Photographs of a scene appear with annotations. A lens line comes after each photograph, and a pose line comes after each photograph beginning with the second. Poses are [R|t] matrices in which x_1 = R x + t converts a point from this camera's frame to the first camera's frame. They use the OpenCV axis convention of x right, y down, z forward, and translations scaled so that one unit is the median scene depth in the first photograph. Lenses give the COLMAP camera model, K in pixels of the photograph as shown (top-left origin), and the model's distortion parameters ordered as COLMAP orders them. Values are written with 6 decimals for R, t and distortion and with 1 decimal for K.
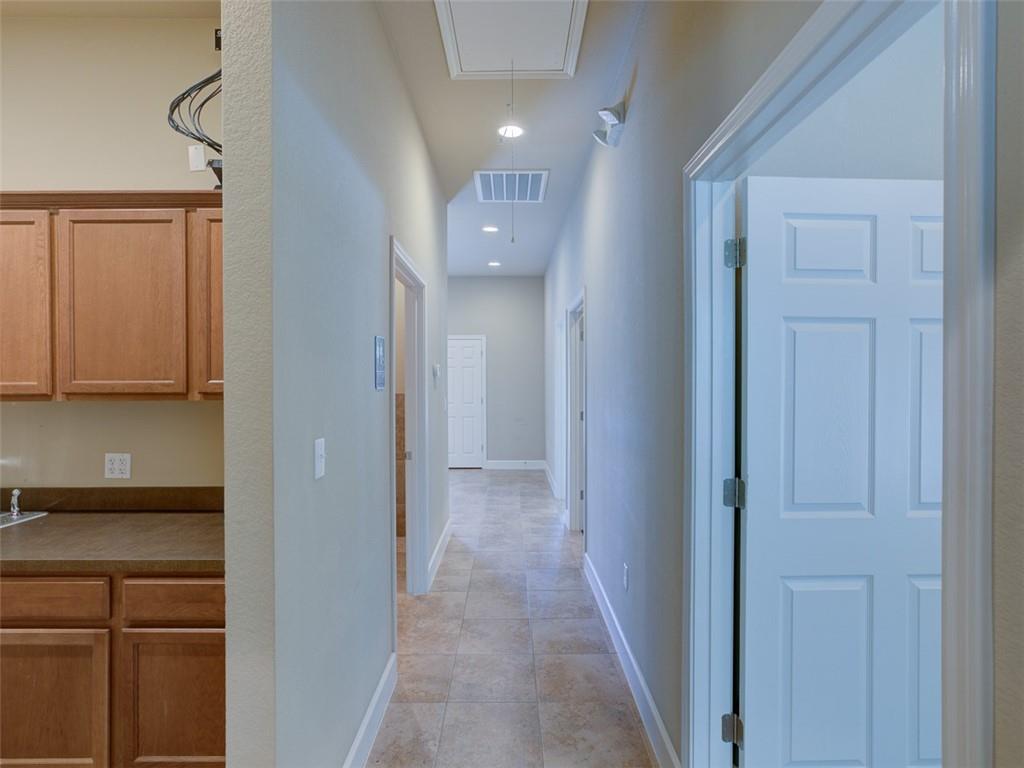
lens RADIAL K [[520.6, 0, 502.0], [0, 520.6, 378.0], [0, 0, 1]] dist [-0.031228, 0.020078]
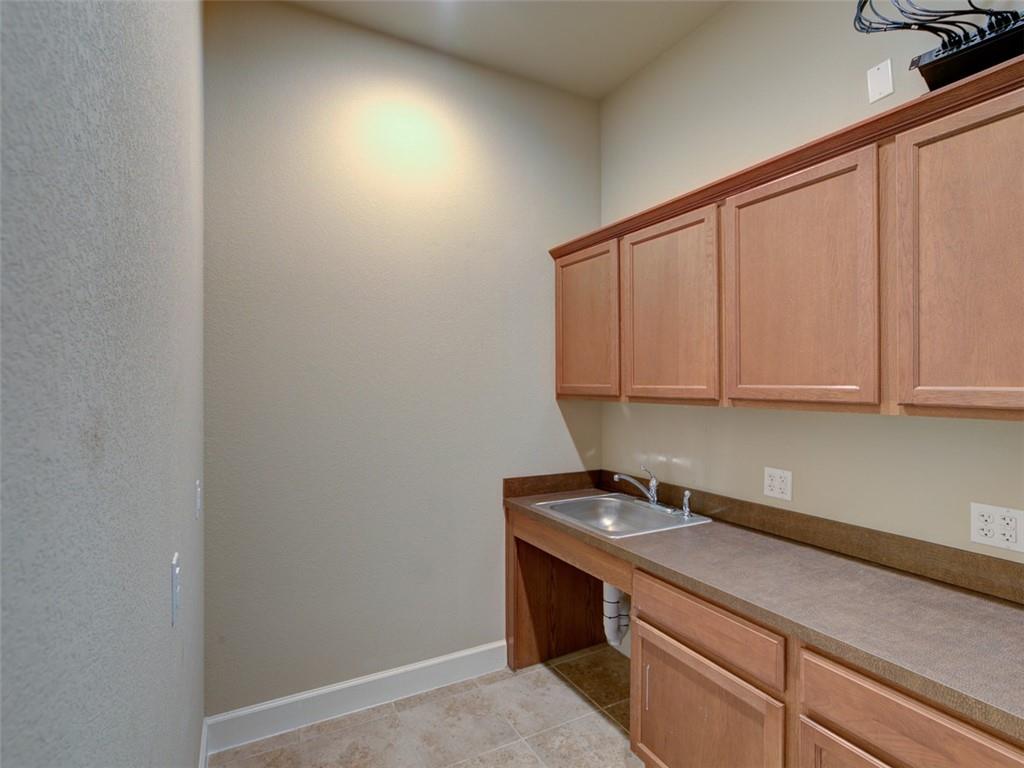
lens RADIAL K [[520.6, 0, 512.0], [0, 520.6, 380.3], [0, 0, 1]] dist [-0.031228, 0.020078]
pose [[0.482334, 0.001867, -0.875985, -0.237545], [-0.003754, 0.999993, 0.000064, -0.001042], [0.875979, 0.003257, 0.482338, 0.222723]]
